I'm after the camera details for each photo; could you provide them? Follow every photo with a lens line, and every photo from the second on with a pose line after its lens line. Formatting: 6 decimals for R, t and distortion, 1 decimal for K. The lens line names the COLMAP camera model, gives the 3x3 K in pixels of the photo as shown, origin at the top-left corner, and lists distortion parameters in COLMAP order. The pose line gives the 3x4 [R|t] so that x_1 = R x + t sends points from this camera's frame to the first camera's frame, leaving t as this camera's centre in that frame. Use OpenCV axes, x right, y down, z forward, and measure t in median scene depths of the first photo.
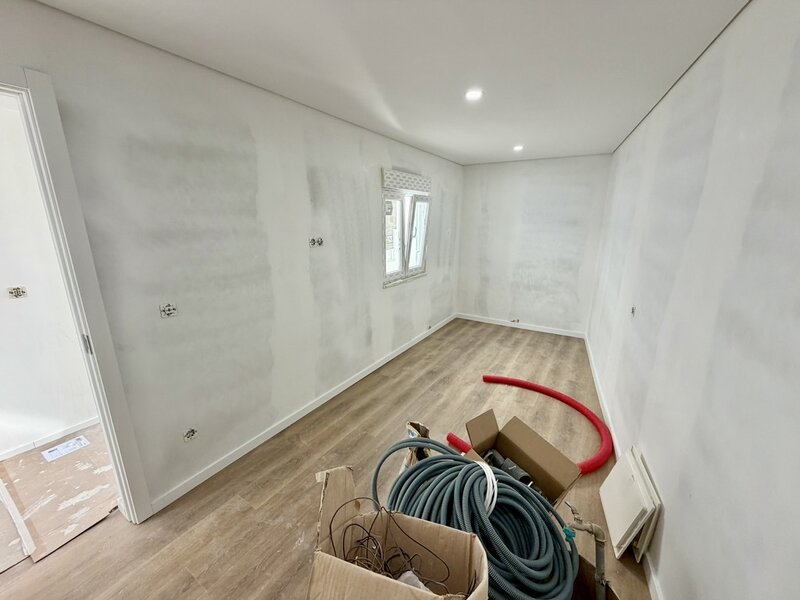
lens RADIAL K [[322.4, 0, 399.5], [0, 322.4, 299.1], [0, 0, 1]] dist [-0.002089, -0.000006]
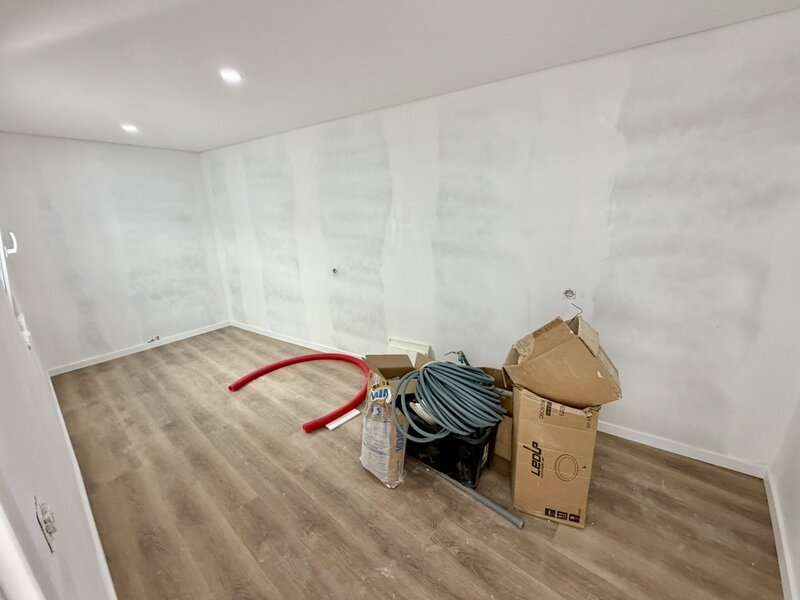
lens RADIAL K [[322.4, 0, 399.4], [0, 322.4, 299.7], [0, 0, 1]] dist [-0.002089, -0.000006]
pose [[0.127481, -0.273248, 0.953459, -0.407577], [0.271014, 0.934316, 0.231527, -0.061675], [-0.954097, 0.228886, 0.193161, 0.268210]]
